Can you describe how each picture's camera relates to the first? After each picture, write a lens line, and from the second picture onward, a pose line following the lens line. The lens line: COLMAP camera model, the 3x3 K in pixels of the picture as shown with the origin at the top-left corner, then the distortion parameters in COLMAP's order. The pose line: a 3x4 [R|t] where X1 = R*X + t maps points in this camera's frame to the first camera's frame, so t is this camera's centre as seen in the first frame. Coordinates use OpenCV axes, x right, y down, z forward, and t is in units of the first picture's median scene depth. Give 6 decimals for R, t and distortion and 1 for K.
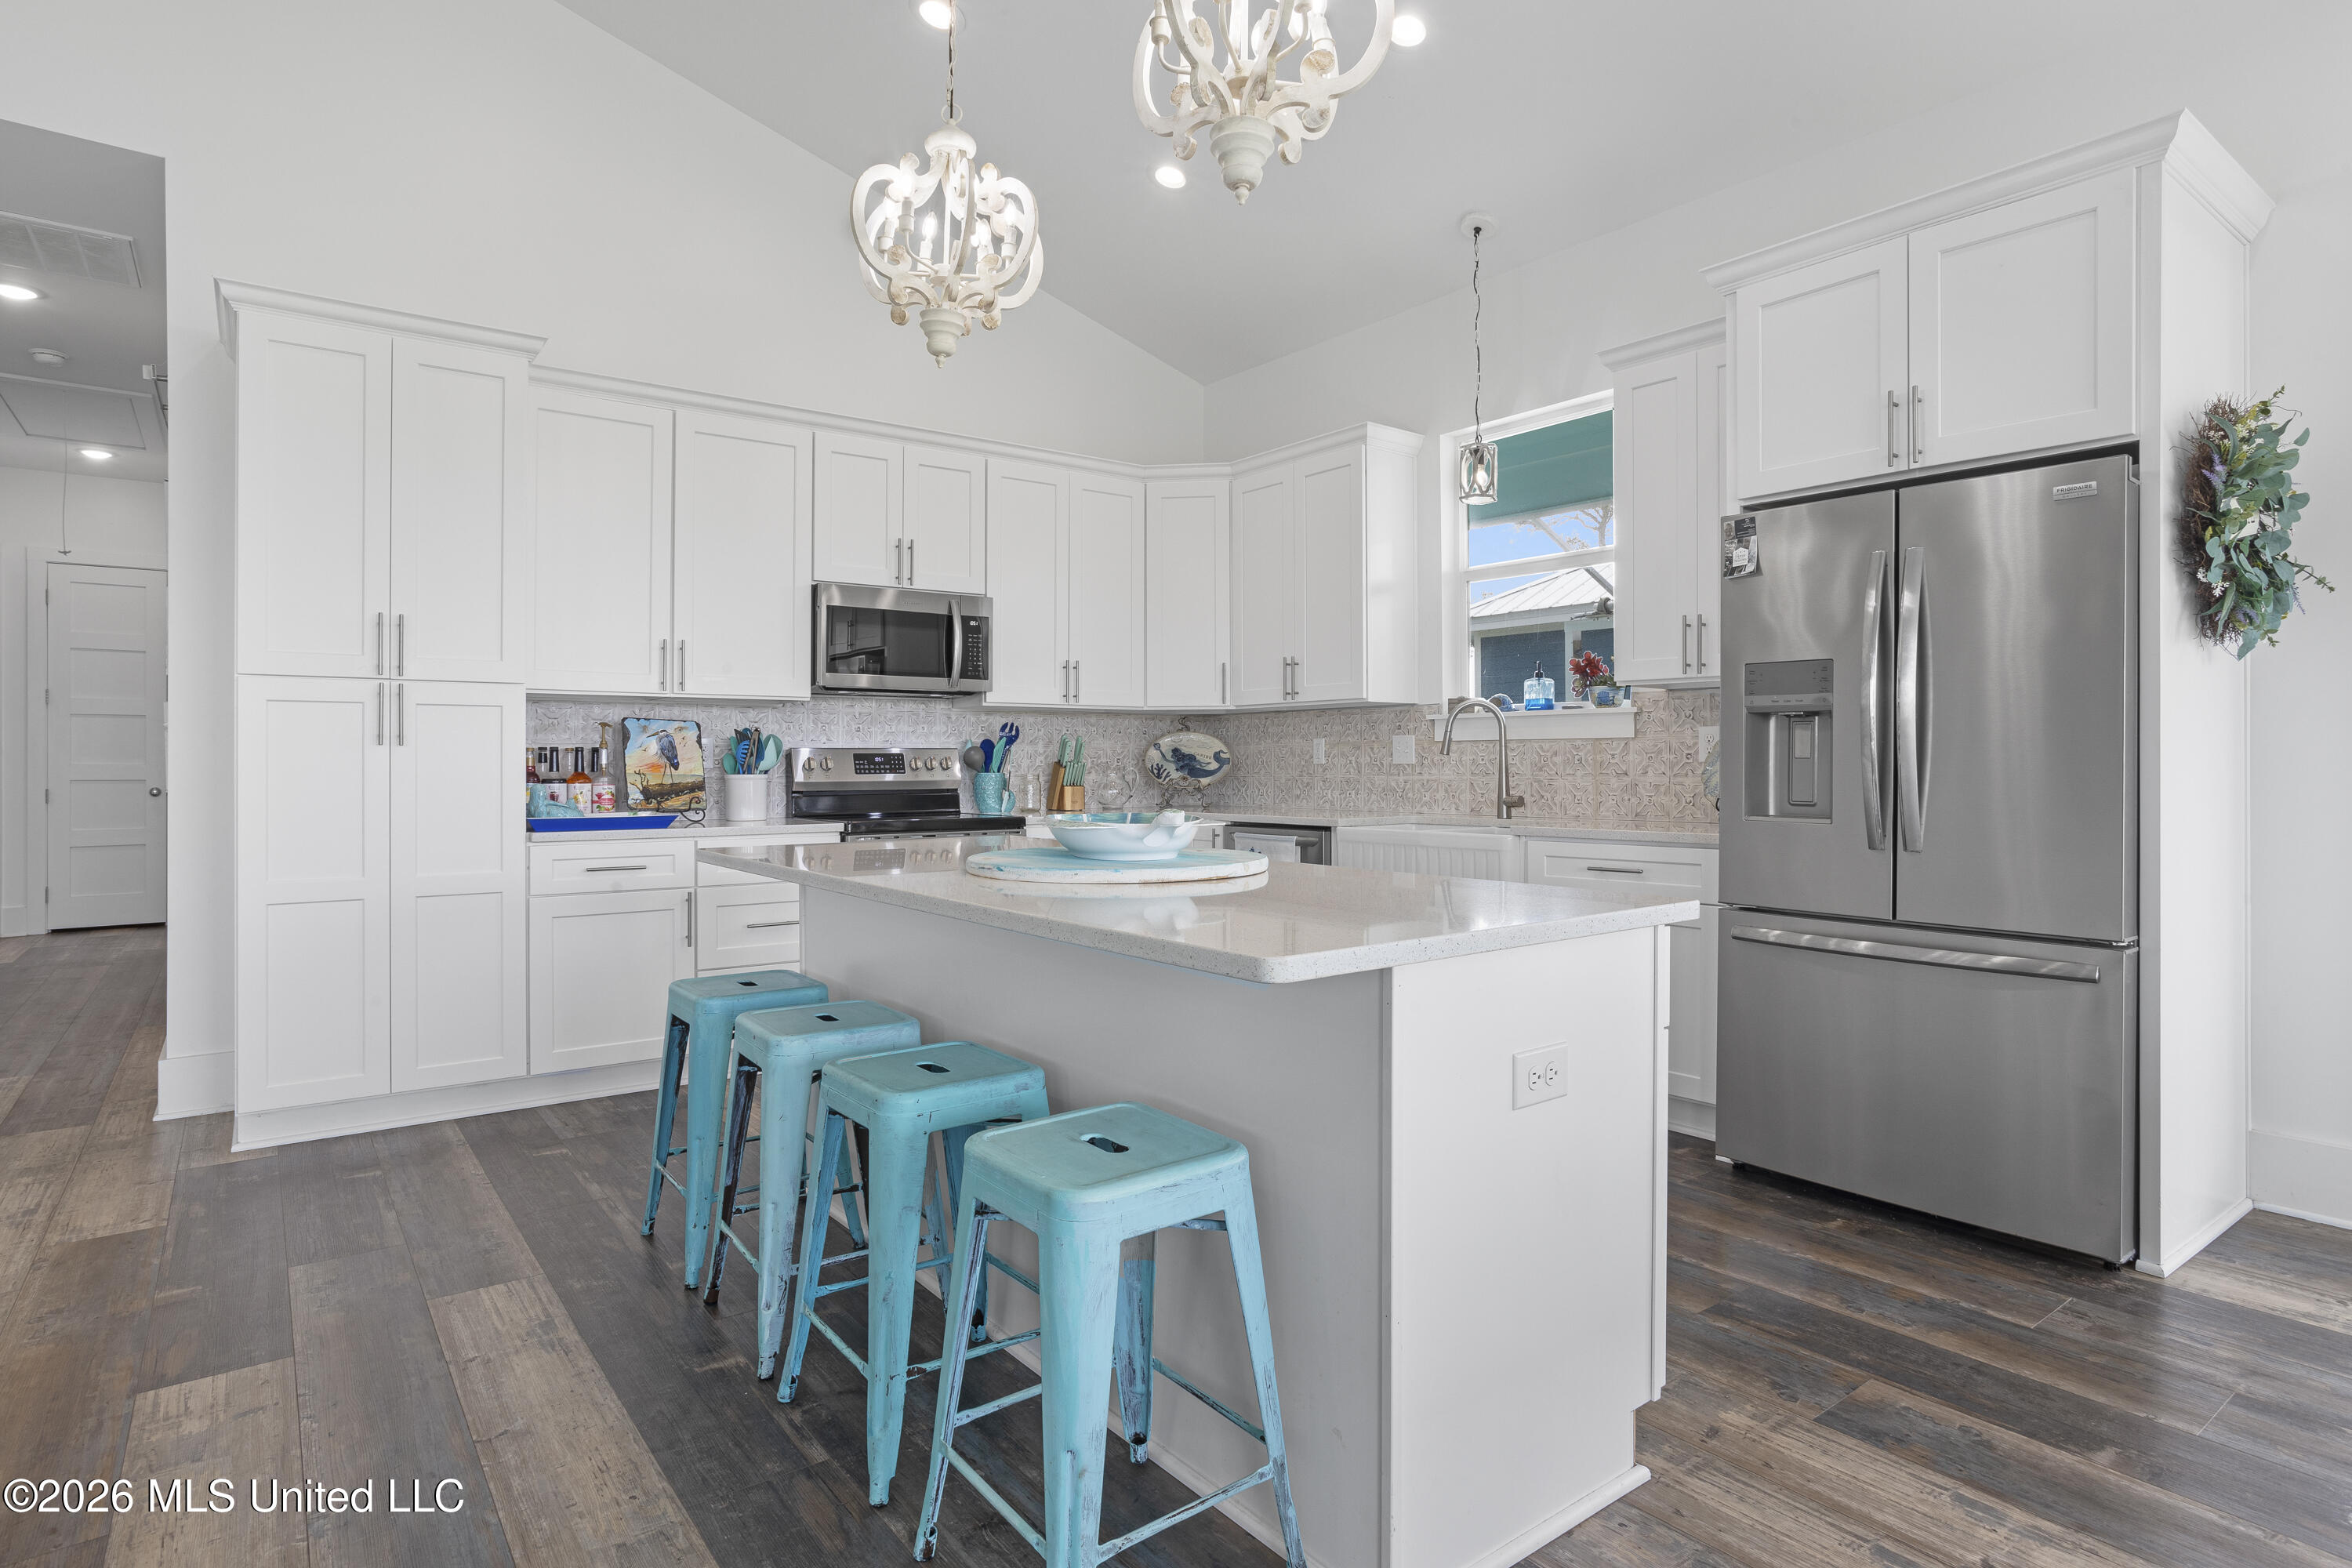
lens RADIAL K [[1233.7, 0, 1165.8], [0, 1233.7, 760.7], [0, 0, 1]] dist [-0.020841, 0.002356]
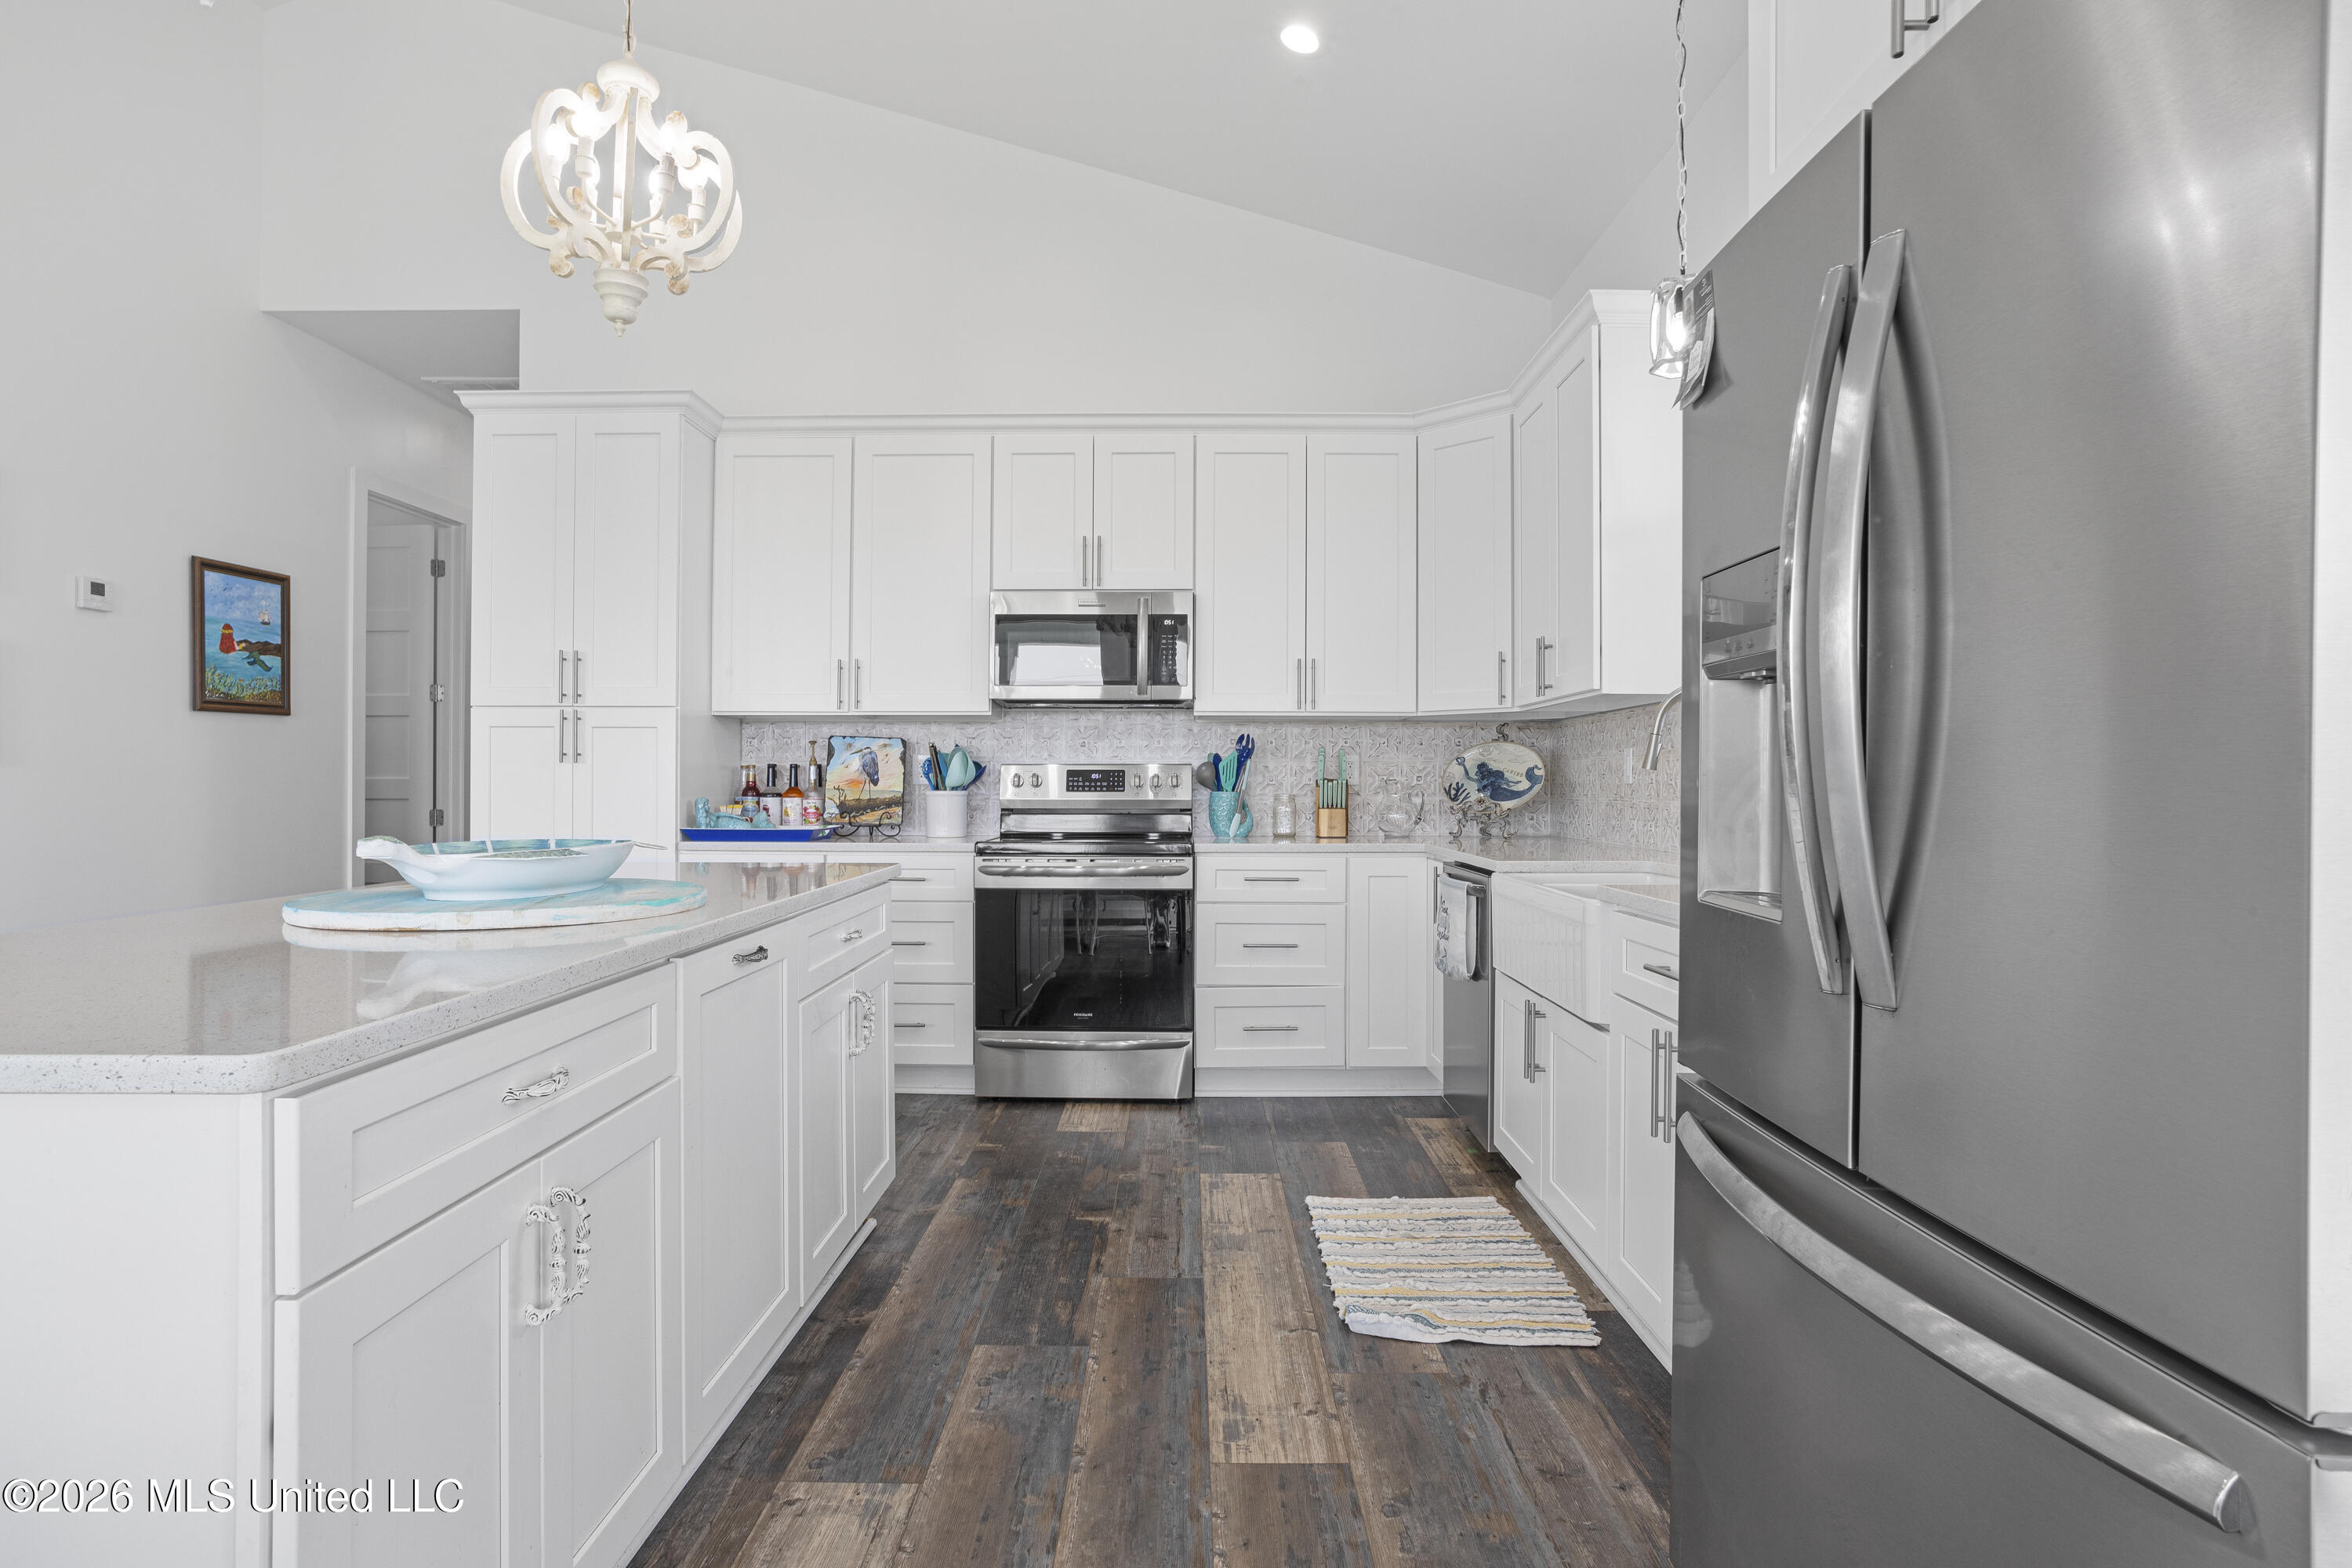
lens RADIAL K [[1232.5, 0, 1161.4], [0, 1232.5, 760.4], [0, 0, 1]] dist [-0.017259, -0.000635]
pose [[0.791087, -0.006689, -0.611667, 0.401206], [-0.002926, 0.999887, -0.014719, 0.000606], [0.611697, 0.013434, 0.790978, 0.313865]]
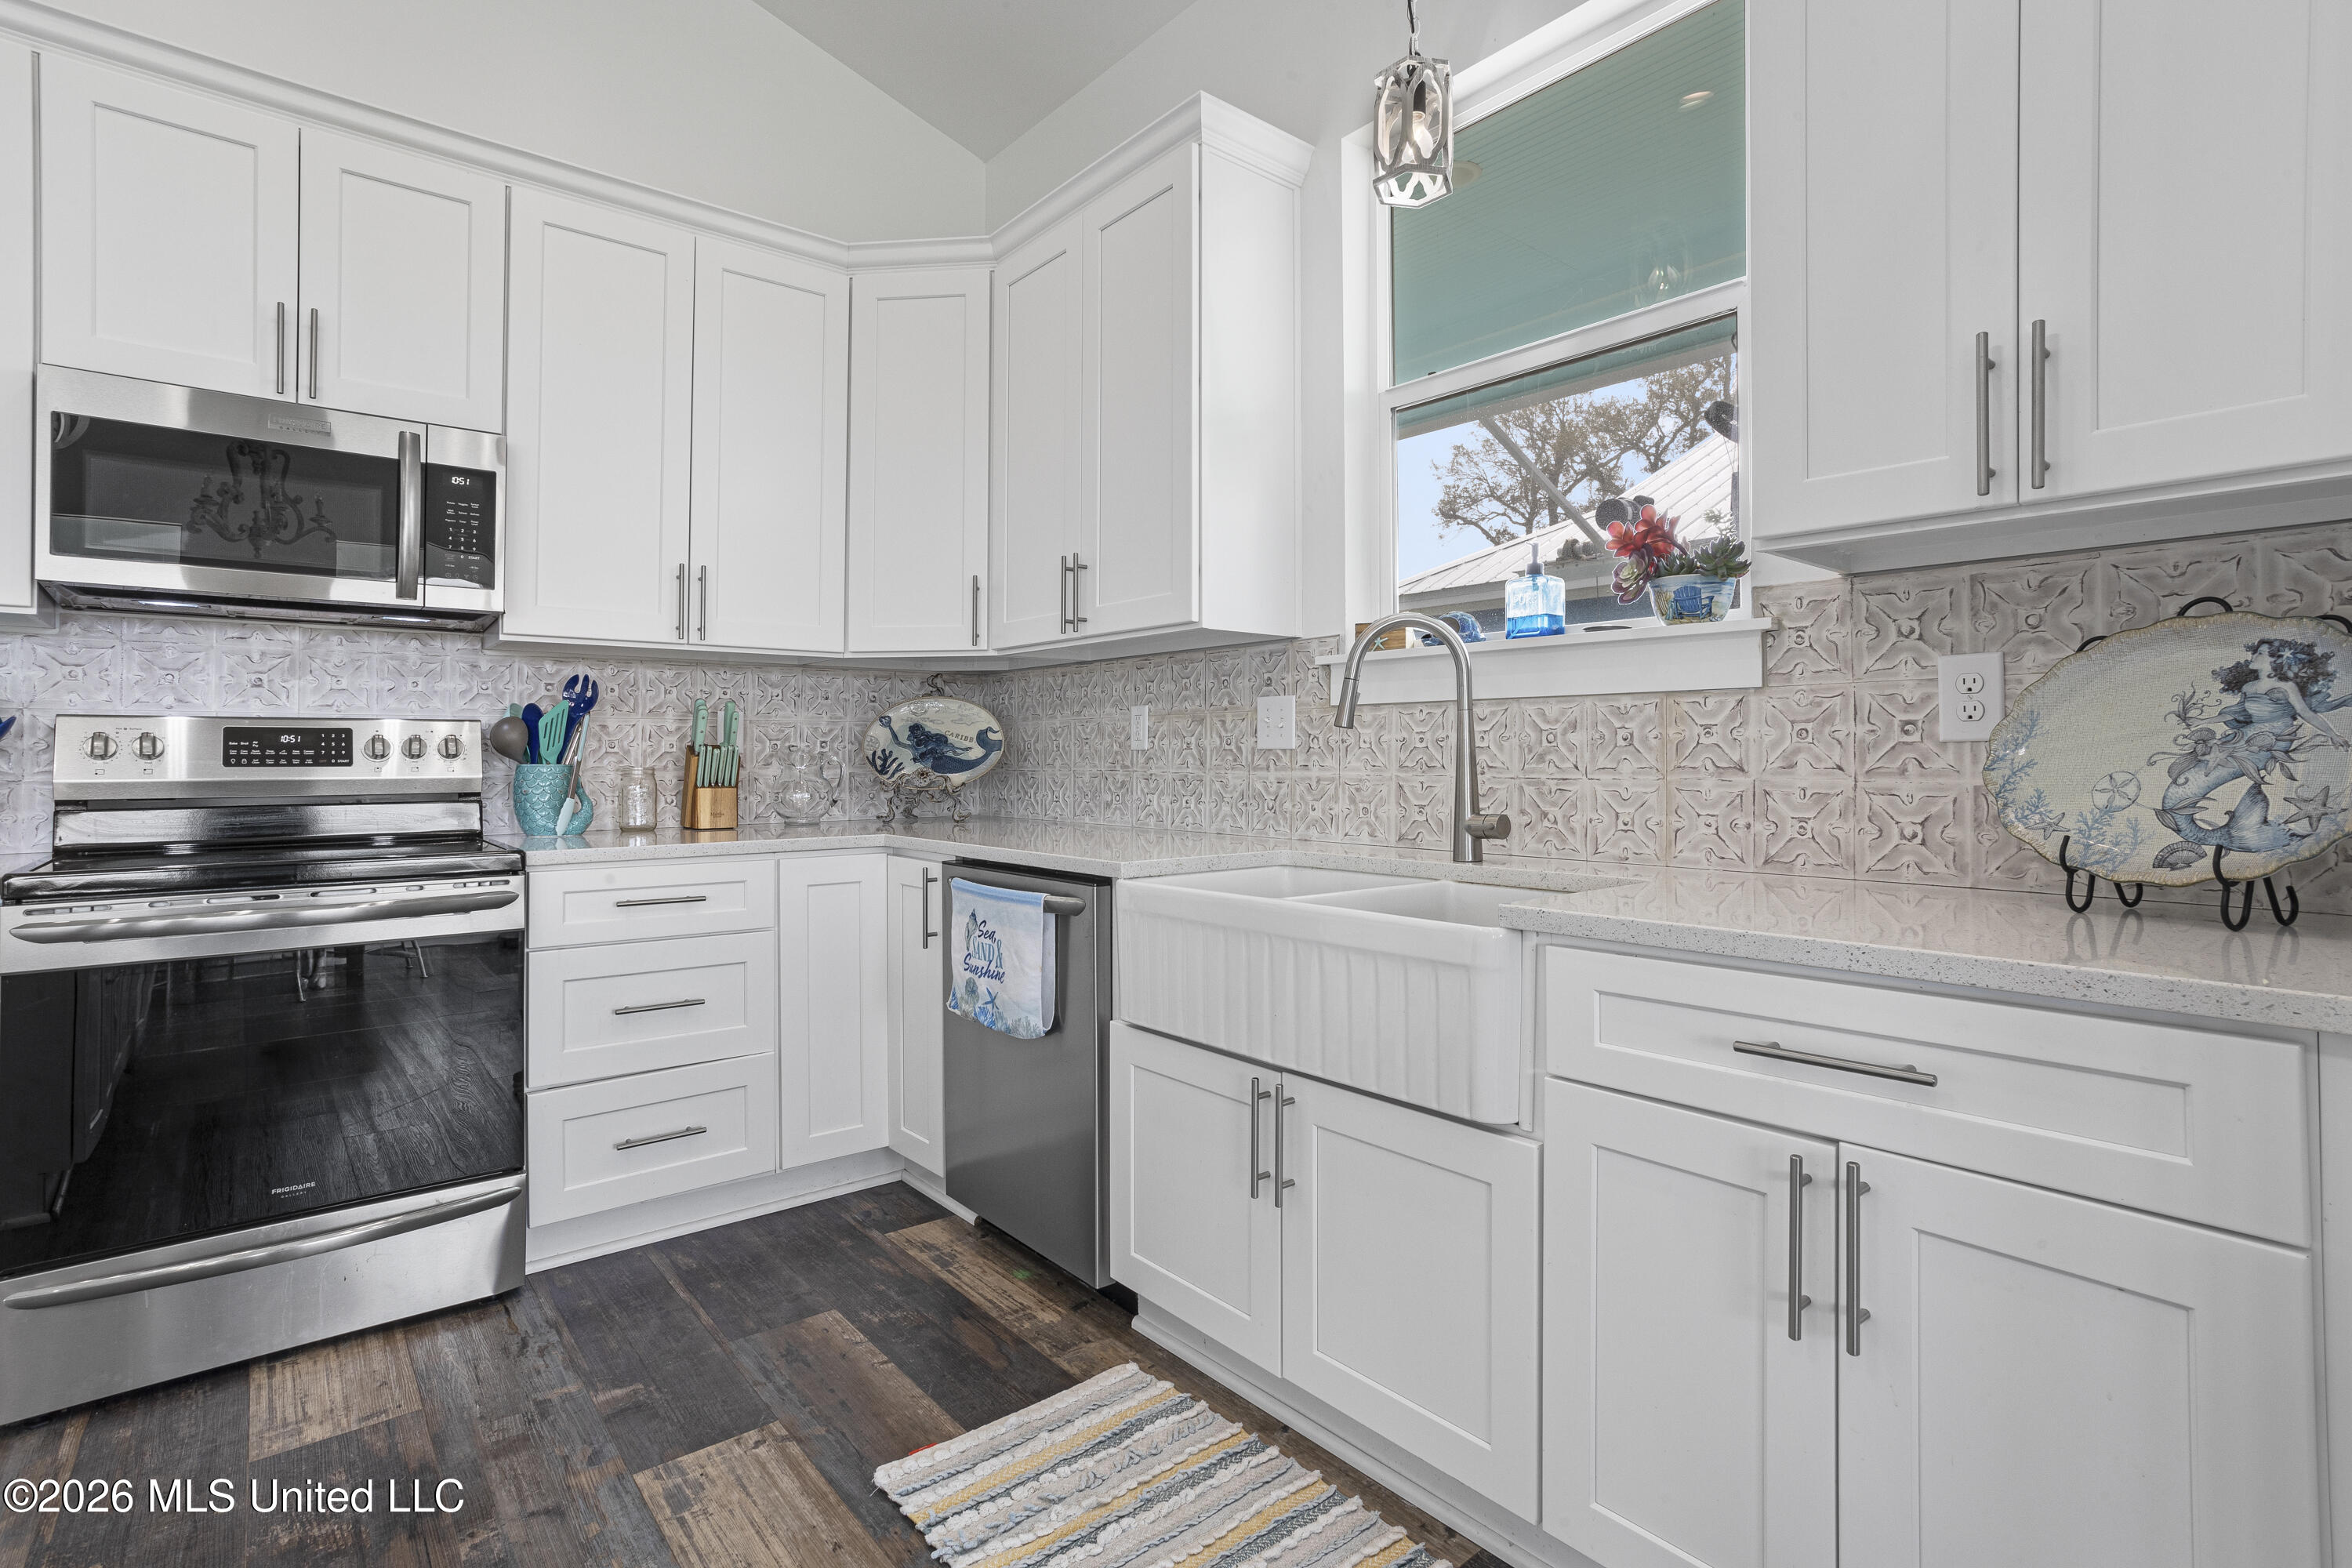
lens RADIAL K [[1146.0, 0, 1156.9], [0, 1146.0, 734.9], [0, 0, 1]] dist [-0.014318, 0.006768]
pose [[0.999359, 0.001594, 0.035756, 0.131223], [-0.001069, 0.999891, -0.014698, 0.004204], [-0.035776, 0.014650, 0.999252, 0.531866]]
